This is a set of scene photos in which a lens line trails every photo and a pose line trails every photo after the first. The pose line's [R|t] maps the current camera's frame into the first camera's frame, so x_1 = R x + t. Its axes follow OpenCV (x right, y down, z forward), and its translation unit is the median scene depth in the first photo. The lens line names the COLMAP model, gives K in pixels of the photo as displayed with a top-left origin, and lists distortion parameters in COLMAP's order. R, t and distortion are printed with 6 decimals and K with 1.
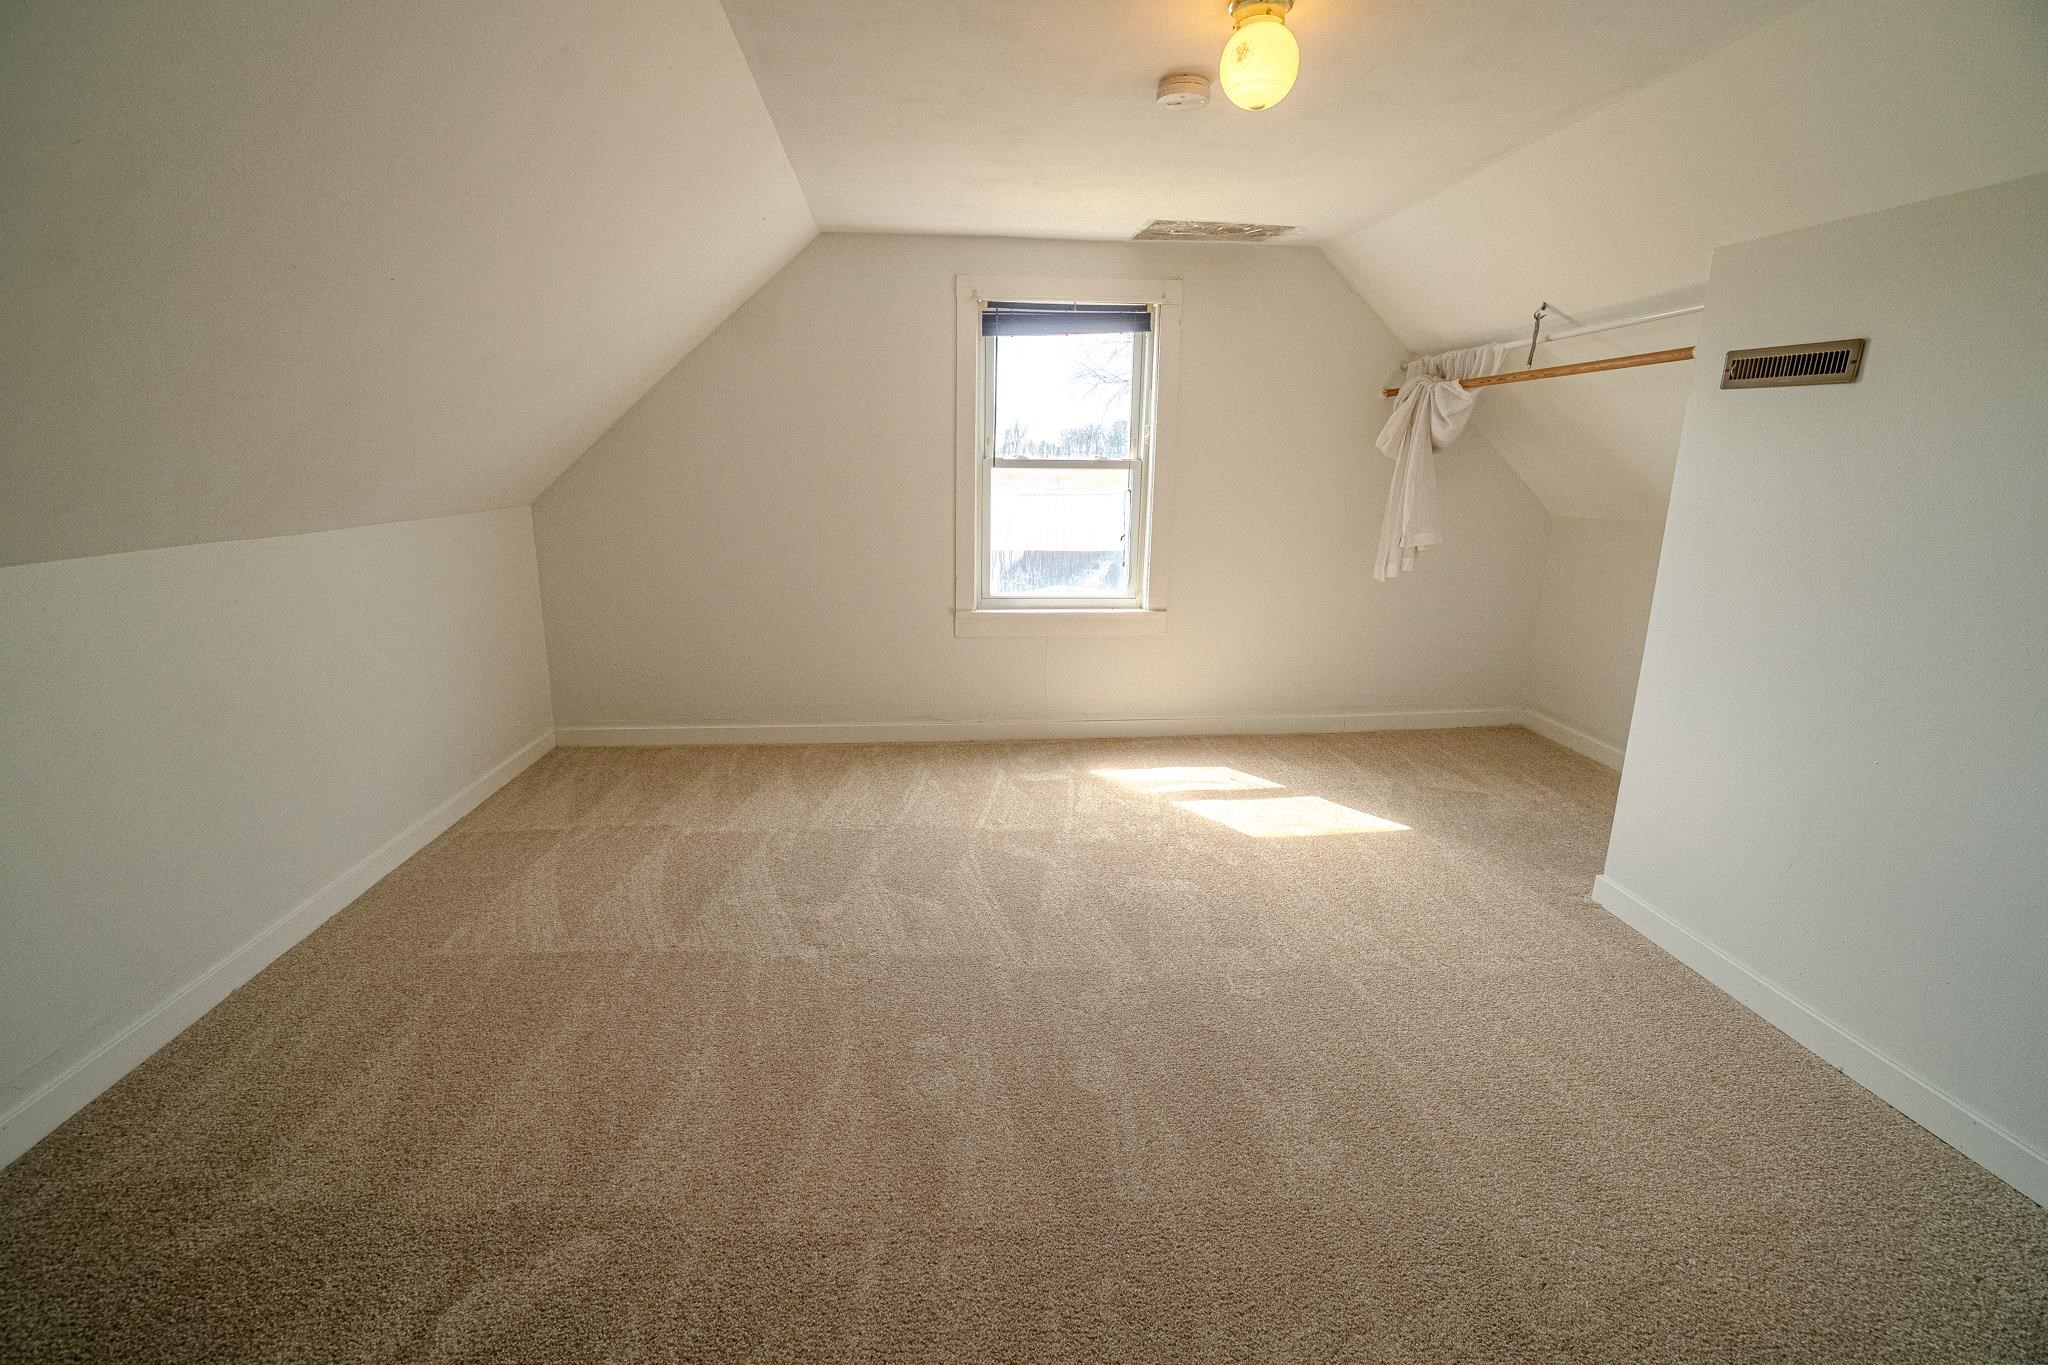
lens RADIAL K [[904.7, 0, 1007.5], [0, 904.7, 668.7], [0, 0, 1]] dist [-0.065319, 0.022210]
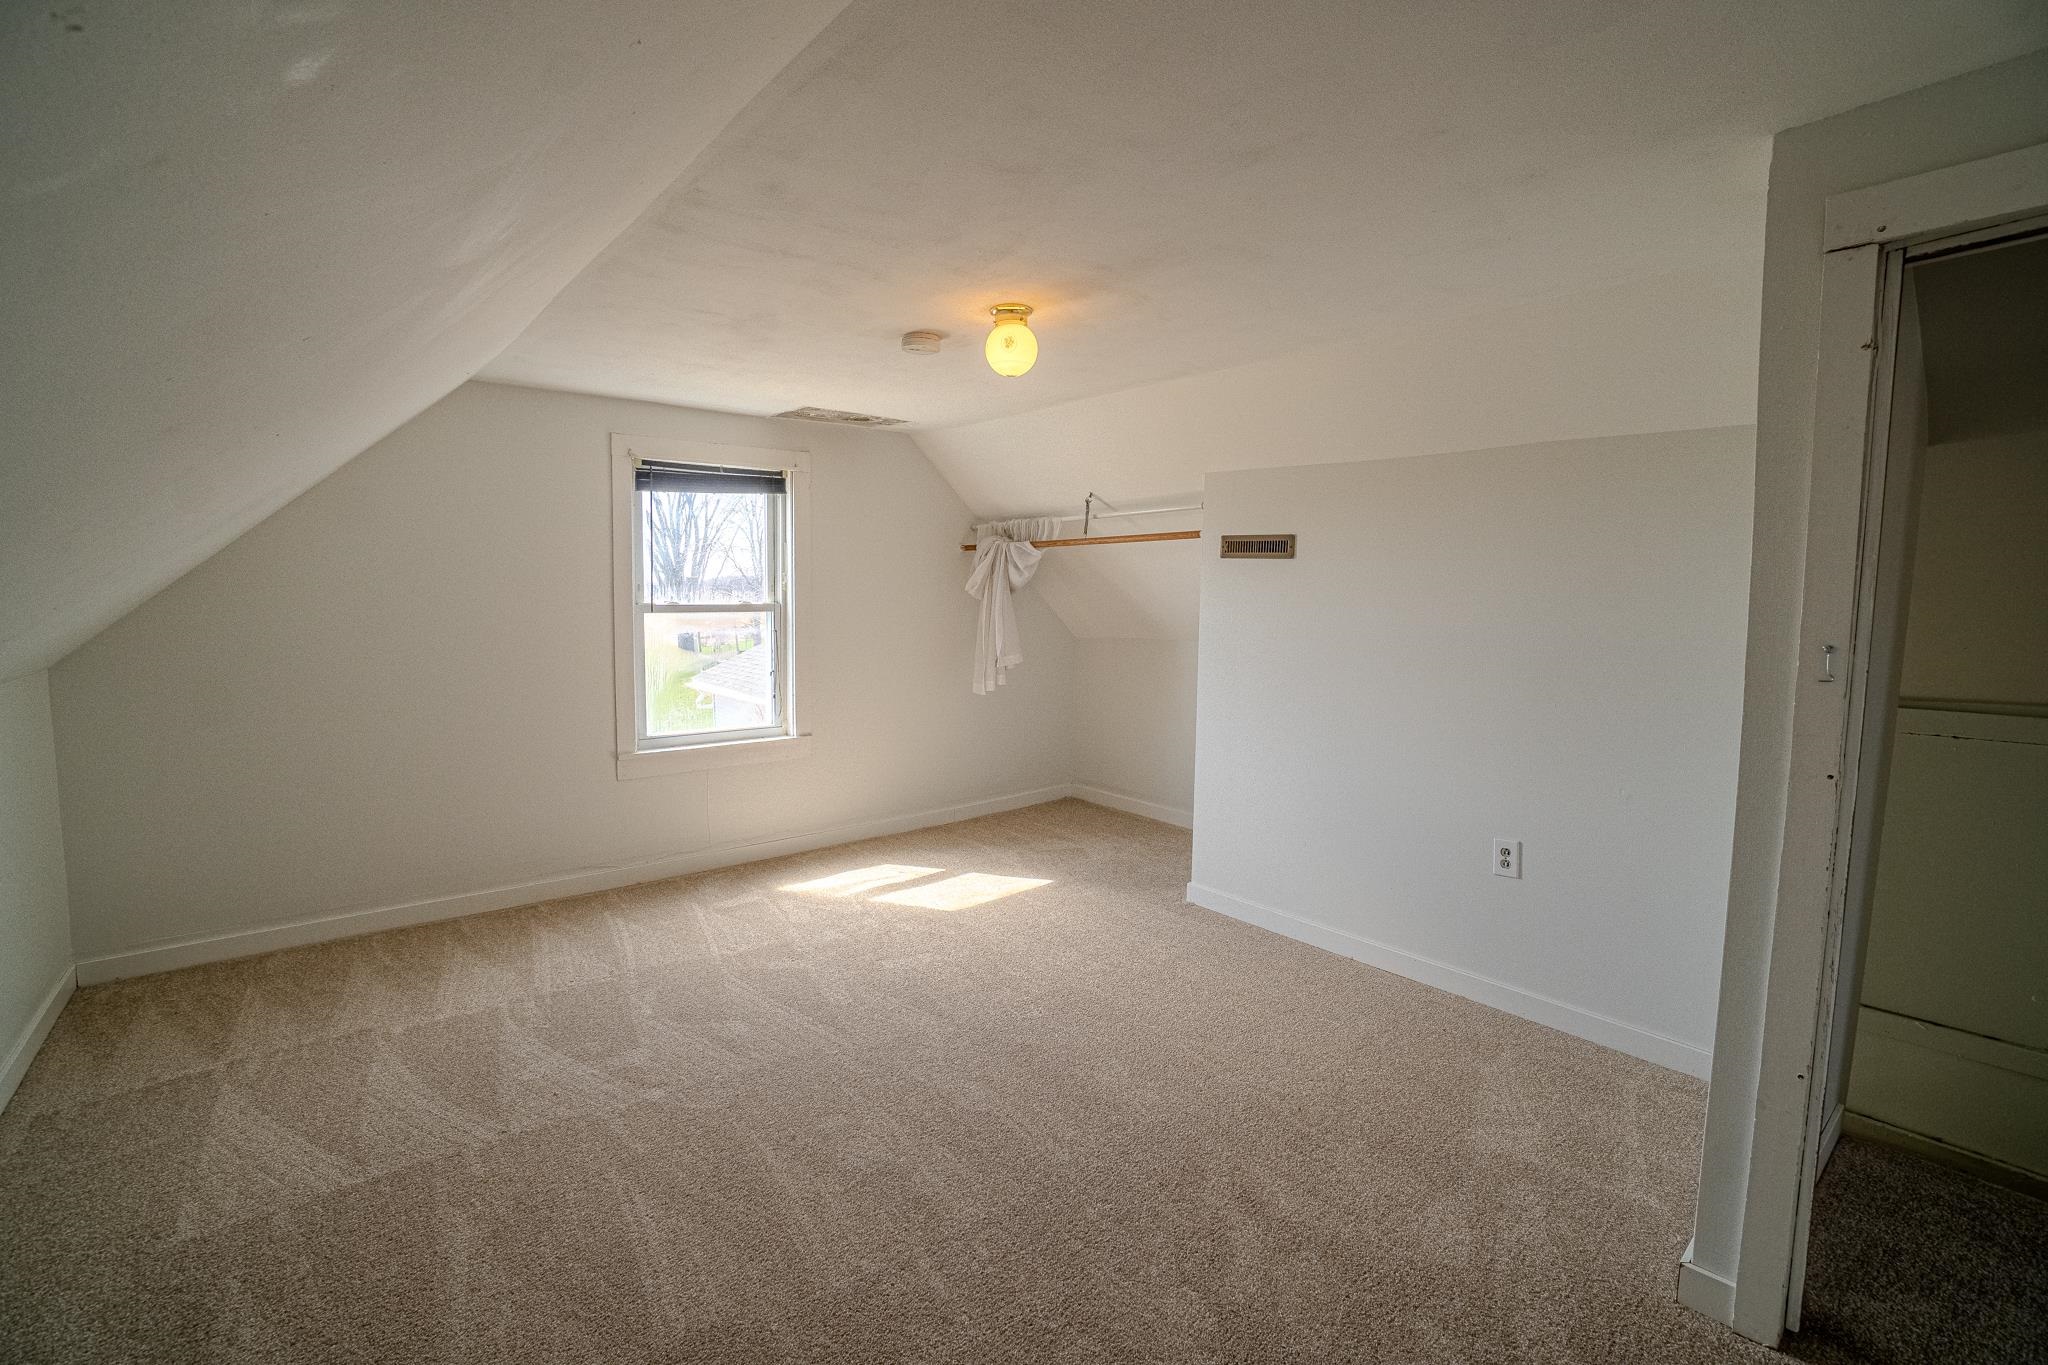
lens RADIAL K [[904.7, 0, 1007.5], [0, 904.7, 668.7], [0, 0, 1]] dist [-0.065319, 0.022210]
pose [[0.823120, -0.051818, 0.565499, -0.293202], [0.130508, 0.986435, -0.099573, -0.002880], [-0.552668, 0.155762, 0.818716, -0.073344]]
